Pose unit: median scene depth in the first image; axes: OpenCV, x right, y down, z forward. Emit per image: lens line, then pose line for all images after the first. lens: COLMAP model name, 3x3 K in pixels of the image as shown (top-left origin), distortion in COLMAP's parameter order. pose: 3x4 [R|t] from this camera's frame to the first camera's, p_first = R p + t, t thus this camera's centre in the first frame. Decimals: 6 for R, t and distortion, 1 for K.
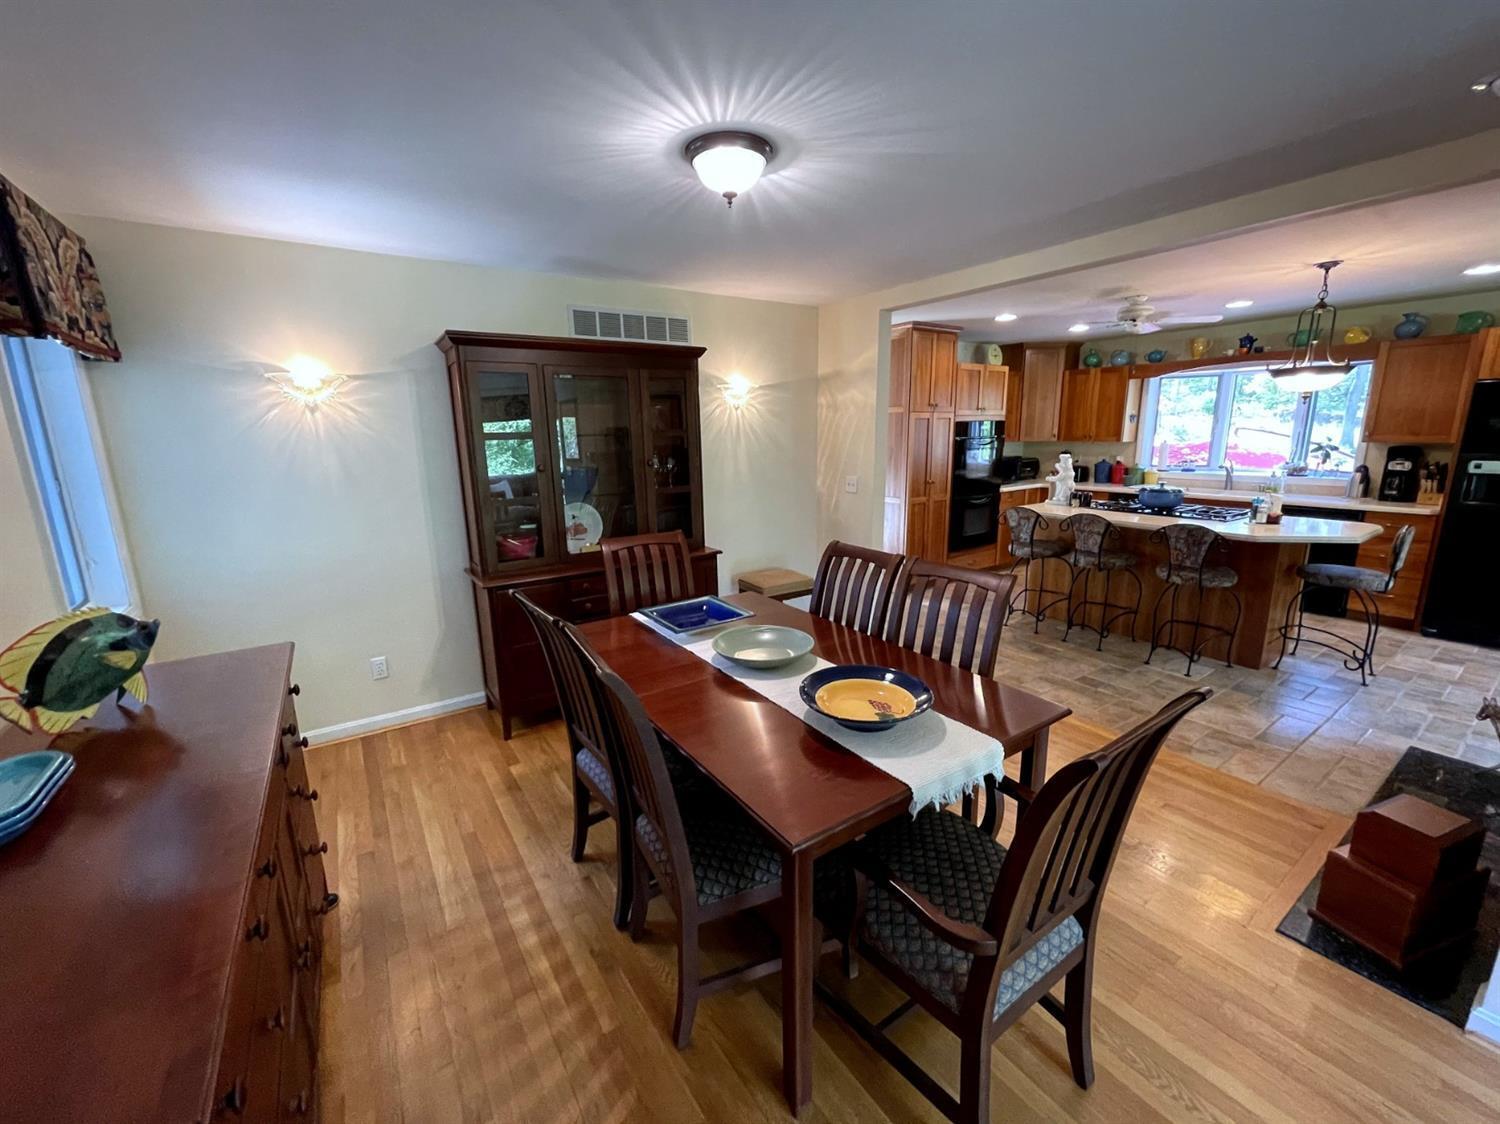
lens RADIAL K [[606.8, 0, 752.5], [0, 606.8, 562.1], [0, 0, 1]] dist [-0.007504, 0.002844]
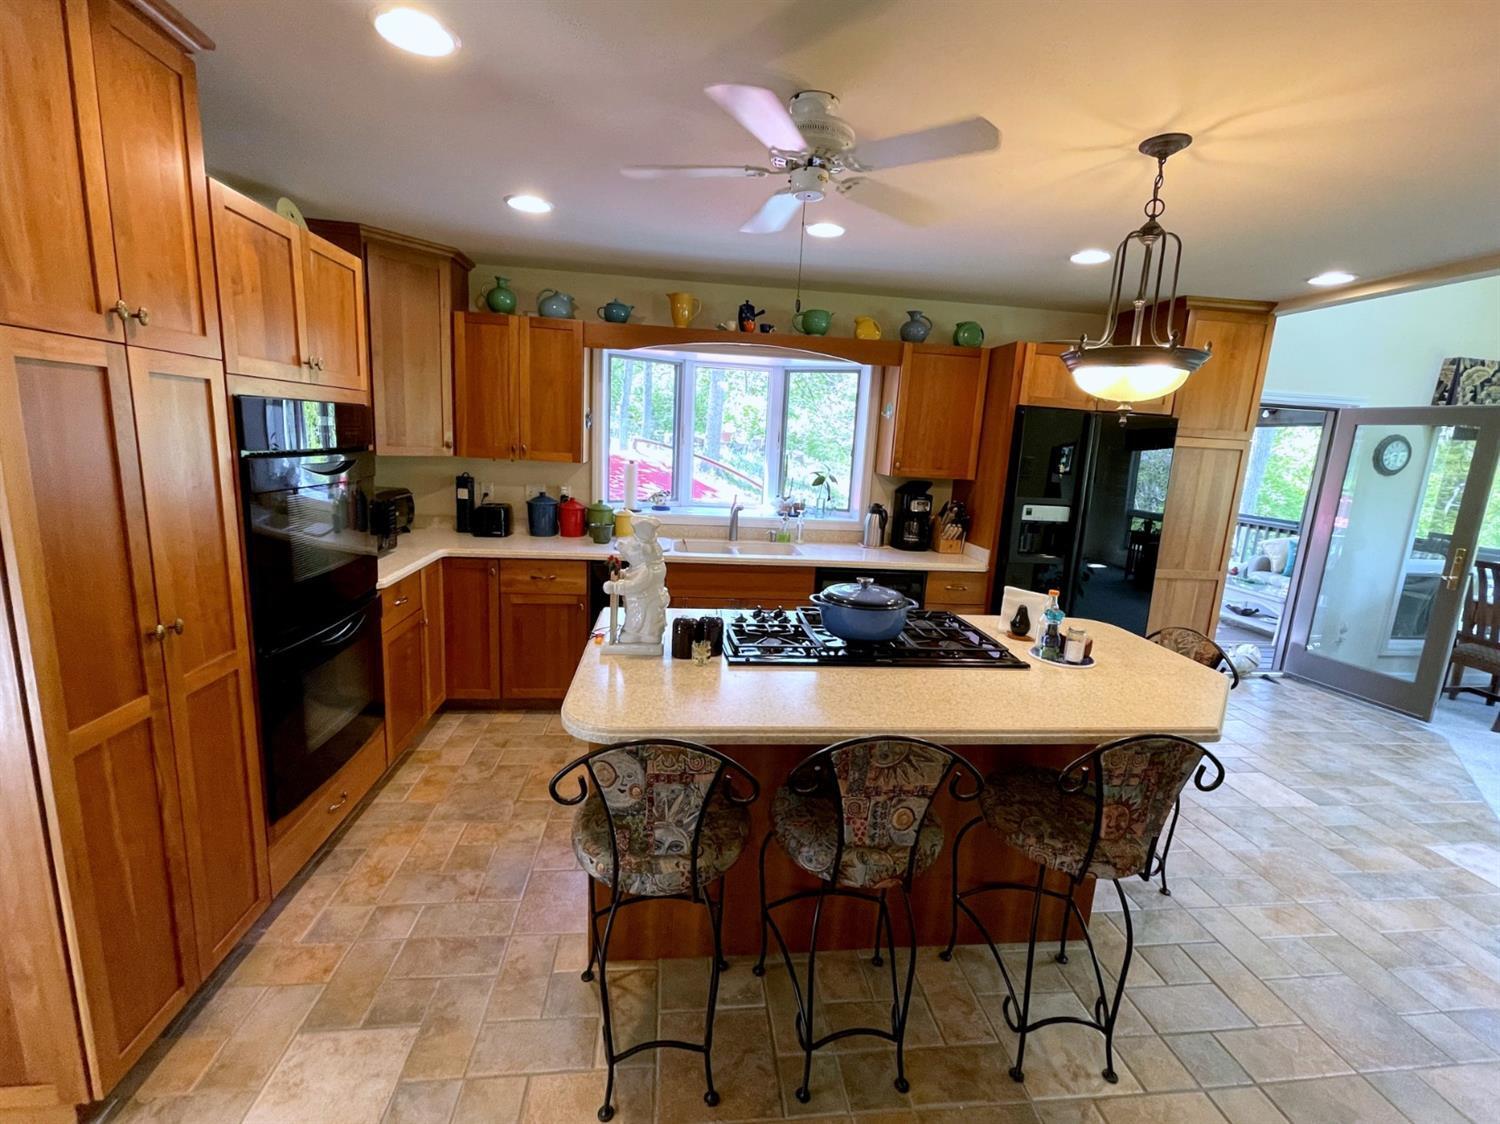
lens RADIAL K [[650.0, 0, 750.0], [0, 650.0, 562.0], [0, 0, 1]] dist [-0.007282, 0.000146]
pose [[0.477113, -0.122987, 0.870194, 0.177310], [0.129035, 0.989232, 0.069063, -0.142489], [-0.869318, 0.079334, 0.487845, 0.641418]]
